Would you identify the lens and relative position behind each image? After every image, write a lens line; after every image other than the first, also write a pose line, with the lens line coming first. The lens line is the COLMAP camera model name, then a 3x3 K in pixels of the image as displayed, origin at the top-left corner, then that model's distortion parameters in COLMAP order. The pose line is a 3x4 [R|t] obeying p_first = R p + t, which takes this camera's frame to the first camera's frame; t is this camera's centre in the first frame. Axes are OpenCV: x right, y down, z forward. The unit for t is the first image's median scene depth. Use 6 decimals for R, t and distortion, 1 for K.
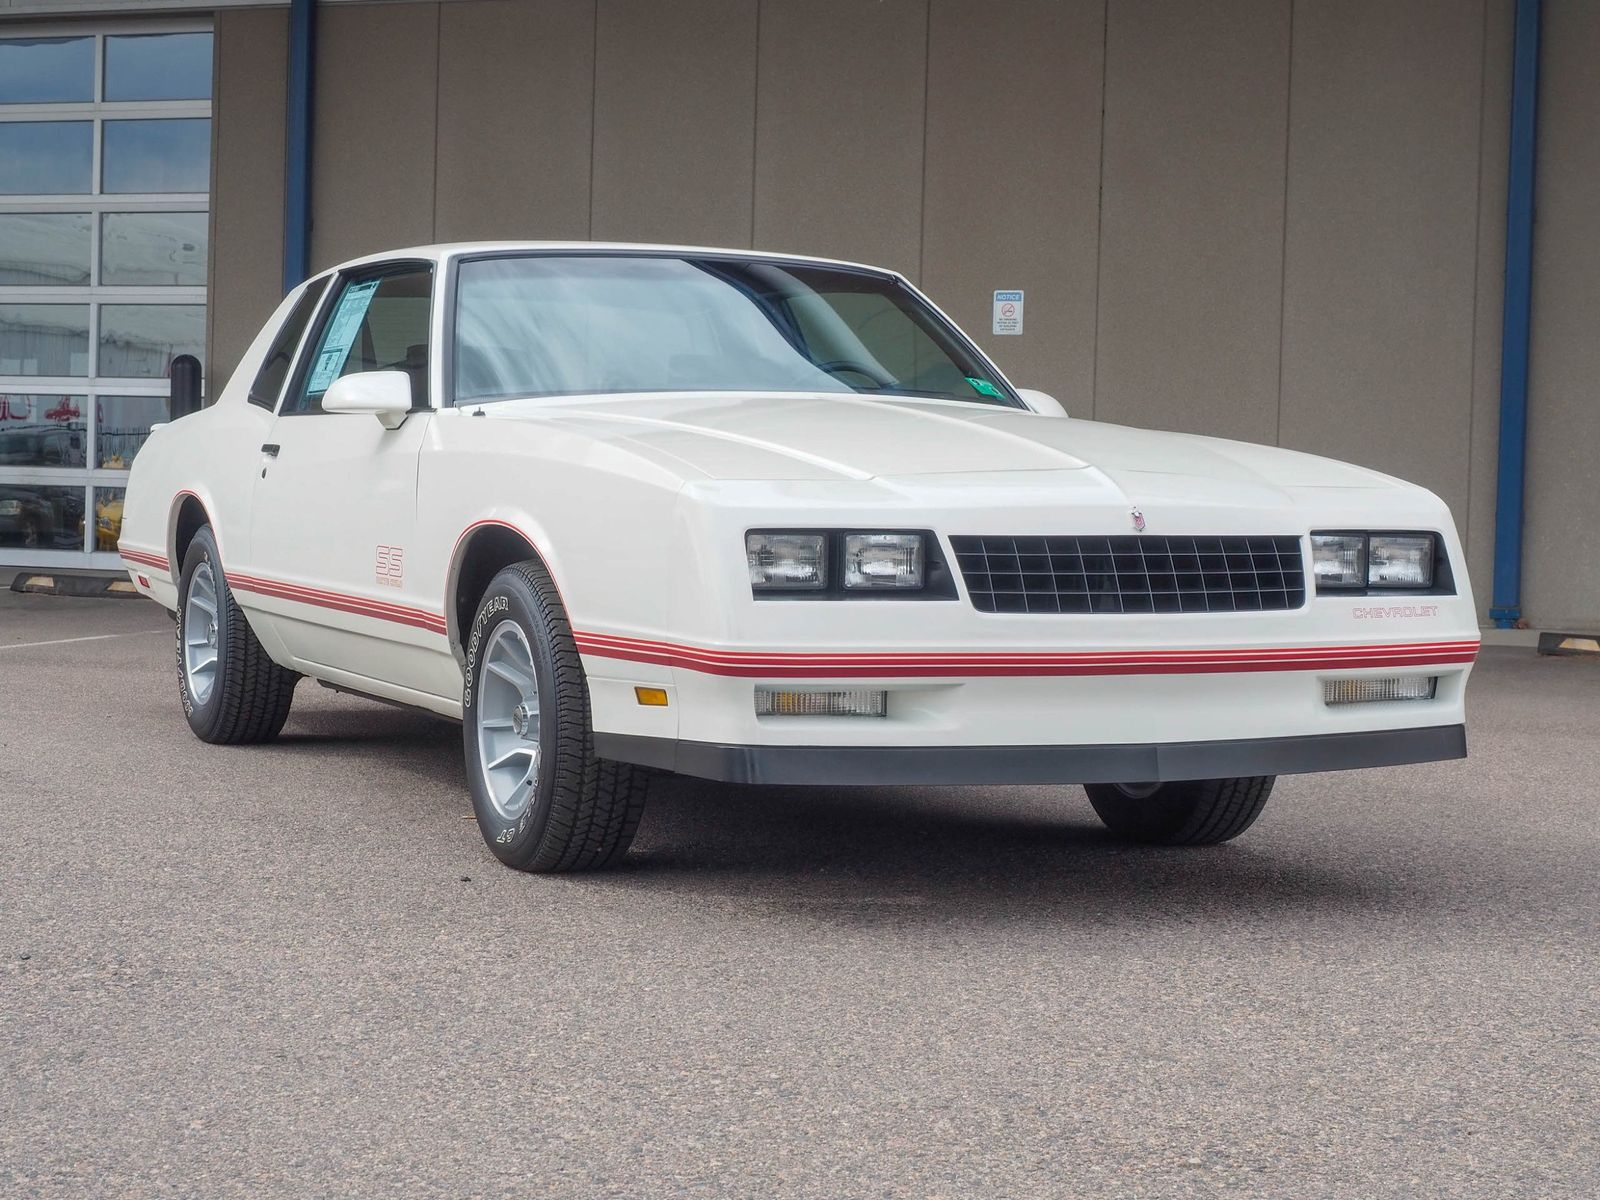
lens RADIAL K [[3107.6, 0, 772.3], [0, 3107.6, 604.4], [0, 0, 1]] dist [-0.006249, -0.083816]
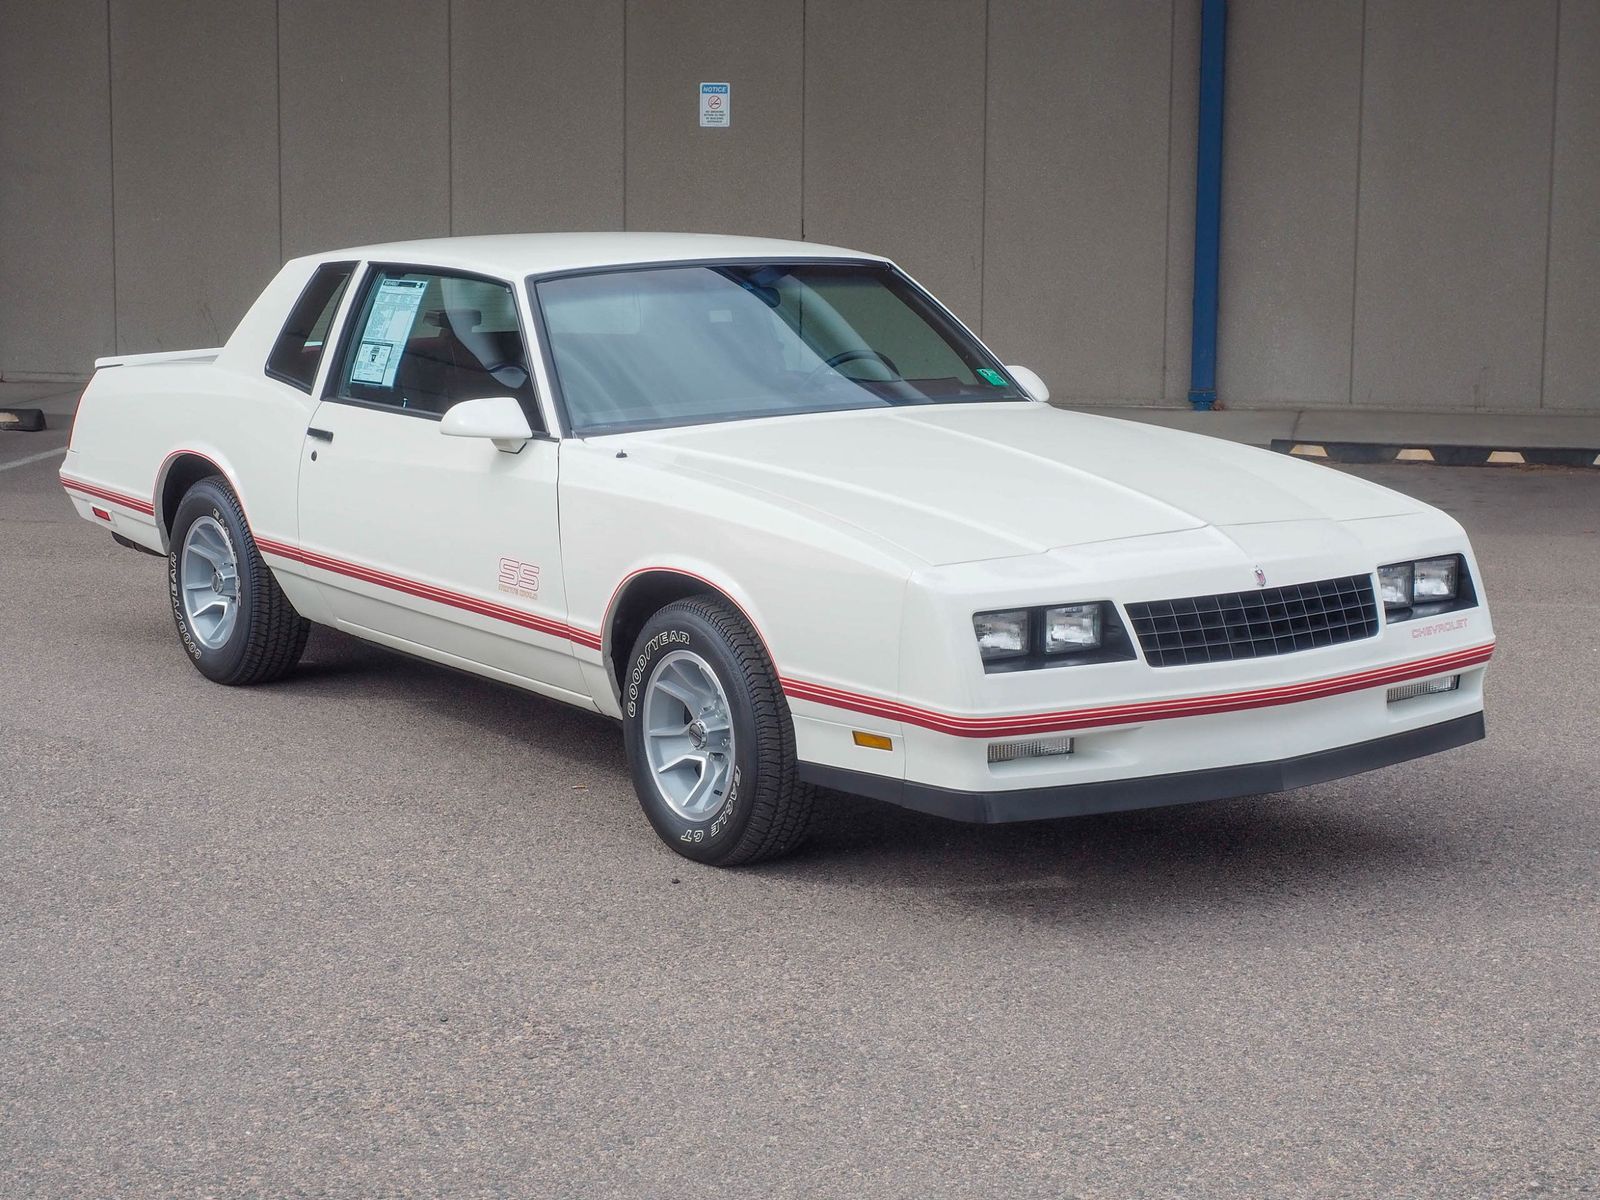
lens RADIAL K [[3323.5, 0, 827.7], [0, 3323.5, 668.7], [0, 0, 1]] dist [-0.028872, -0.235888]
pose [[0.980629, -0.048599, 0.189750, -0.261745], [0.022554, 0.990303, 0.137079, -0.152989], [-0.194572, -0.130144, 0.972216, -0.208315]]
